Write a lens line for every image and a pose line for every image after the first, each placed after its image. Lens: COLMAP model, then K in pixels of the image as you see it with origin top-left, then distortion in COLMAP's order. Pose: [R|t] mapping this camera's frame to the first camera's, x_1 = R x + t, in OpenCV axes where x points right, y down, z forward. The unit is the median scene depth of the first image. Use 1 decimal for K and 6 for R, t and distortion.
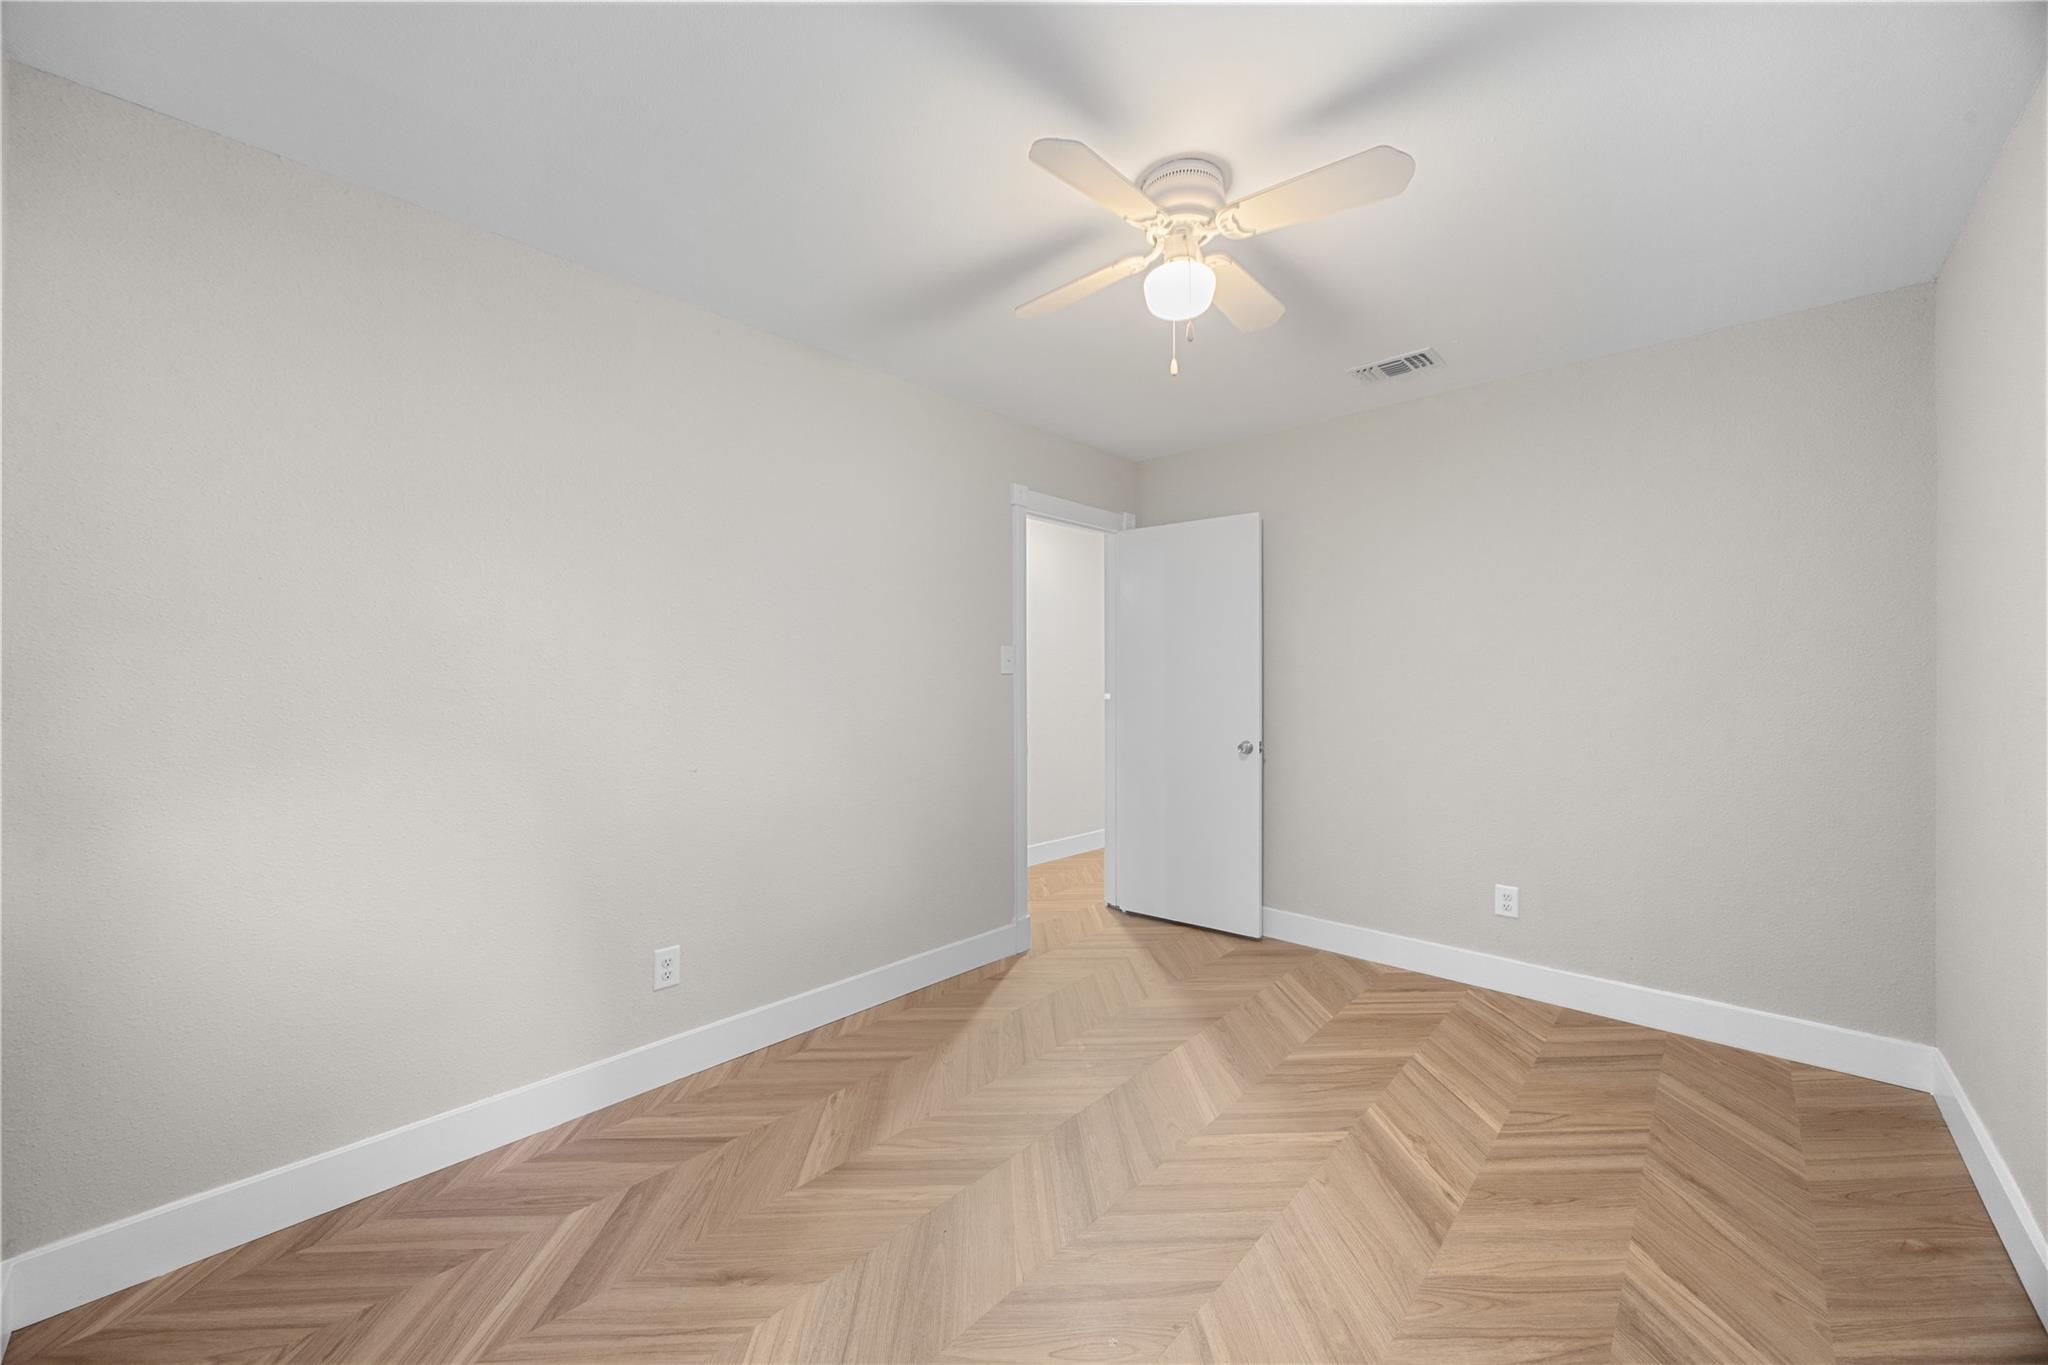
lens RADIAL K [[772.7, 0, 1015.7], [0, 772.7, 681.1], [0, 0, 1]] dist [-0.004343, 0.000447]
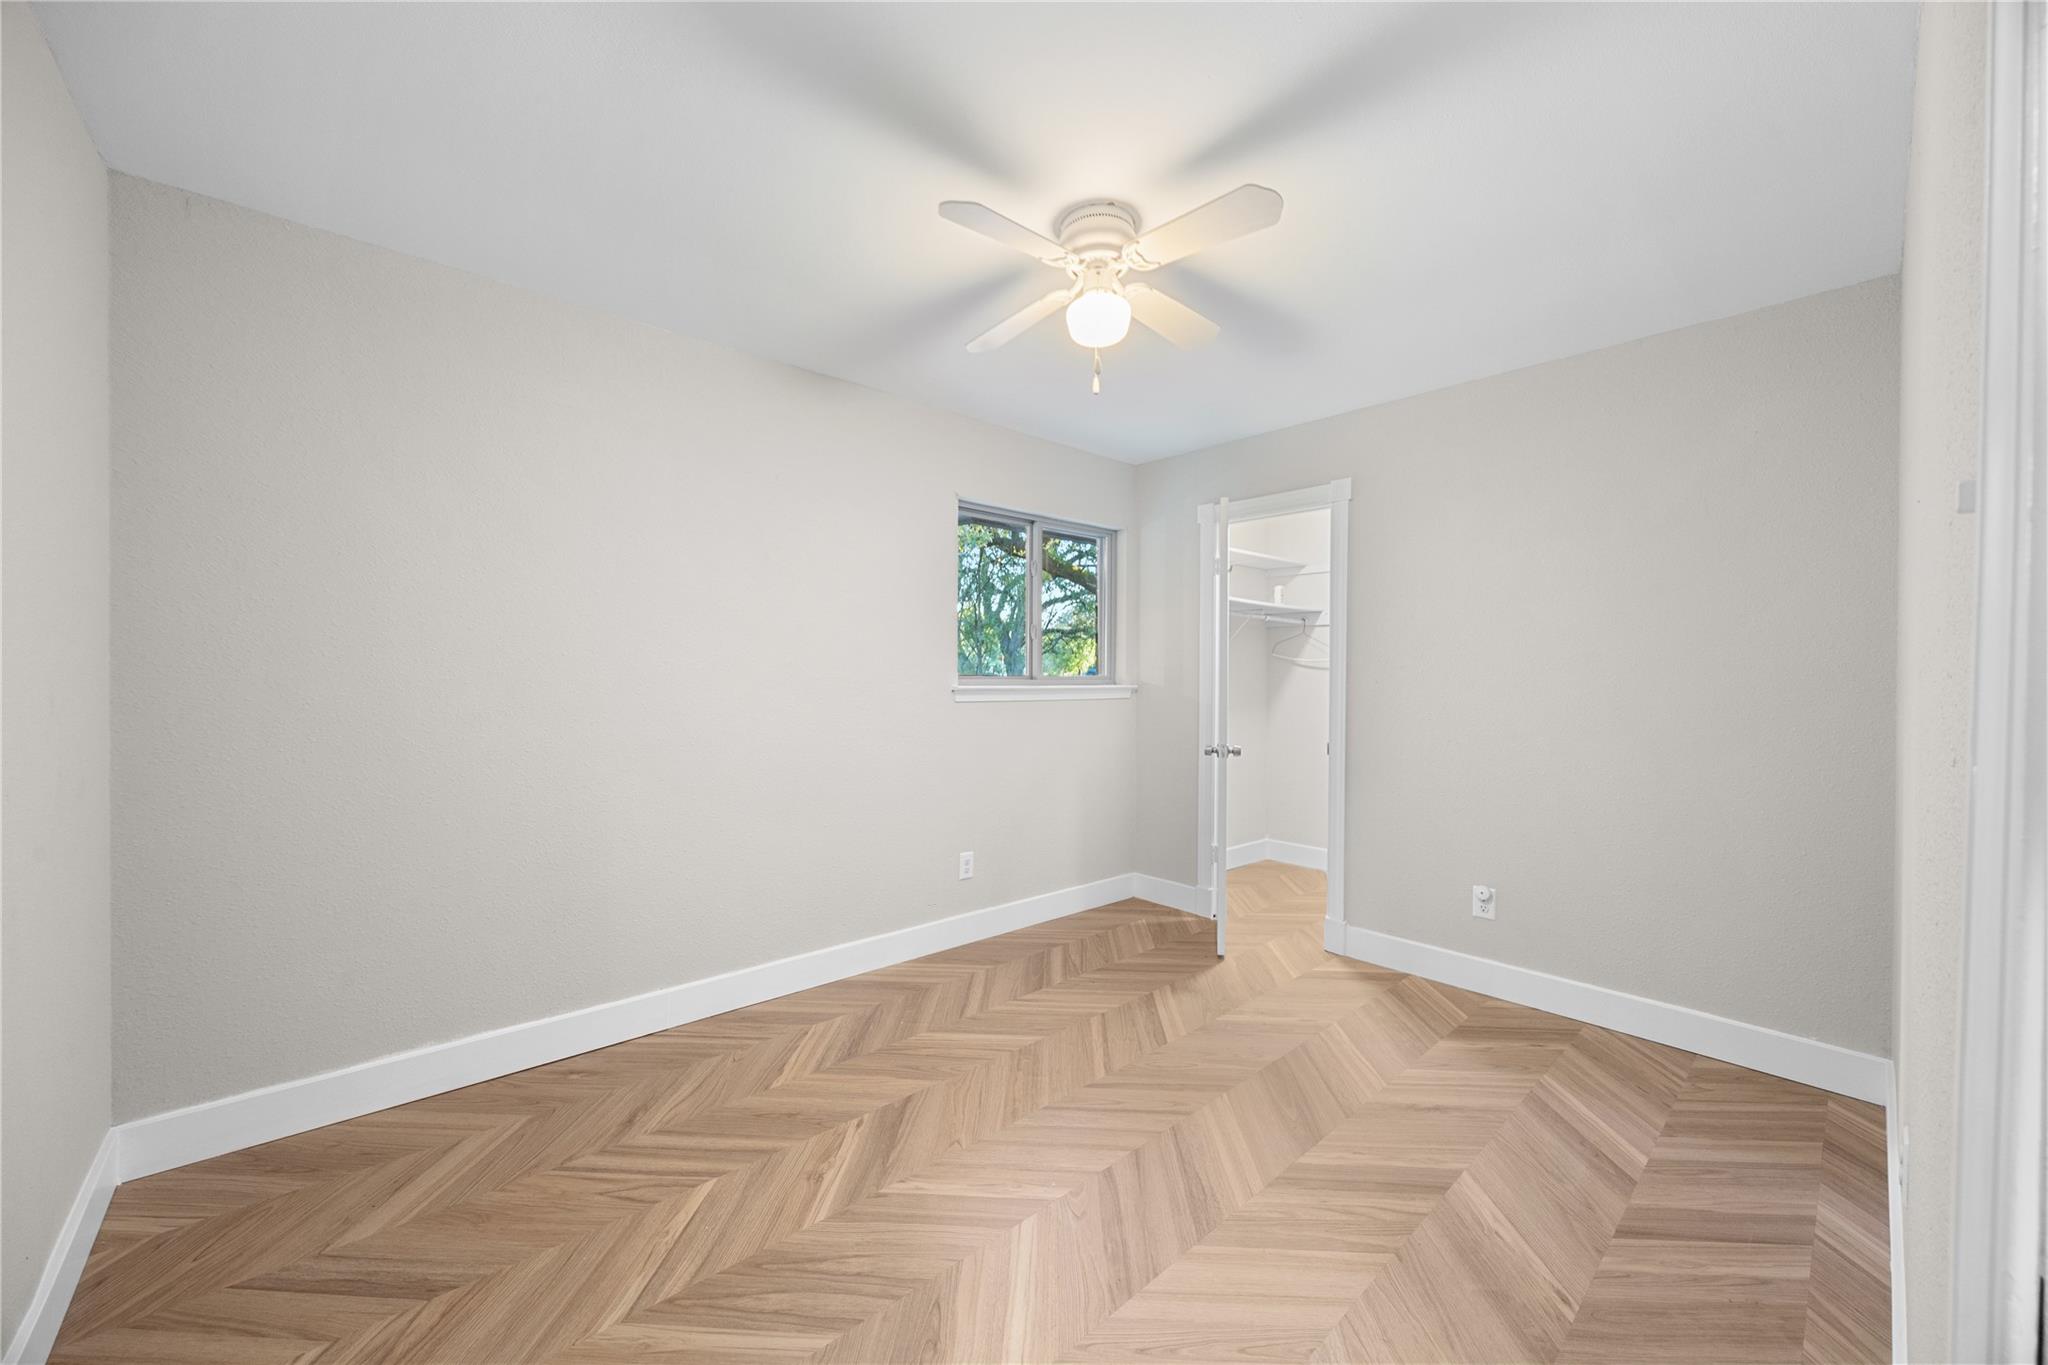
lens RADIAL K [[772.7, 0, 1015.7], [0, 772.7, 681.1], [0, 0, 1]] dist [-0.004343, 0.000447]
pose [[-0.995956, -0.007786, 0.089502, 0.214820], [-0.006999, 0.999934, 0.009097, -0.003913], [-0.089567, 0.008434, -0.995945, 1.958421]]
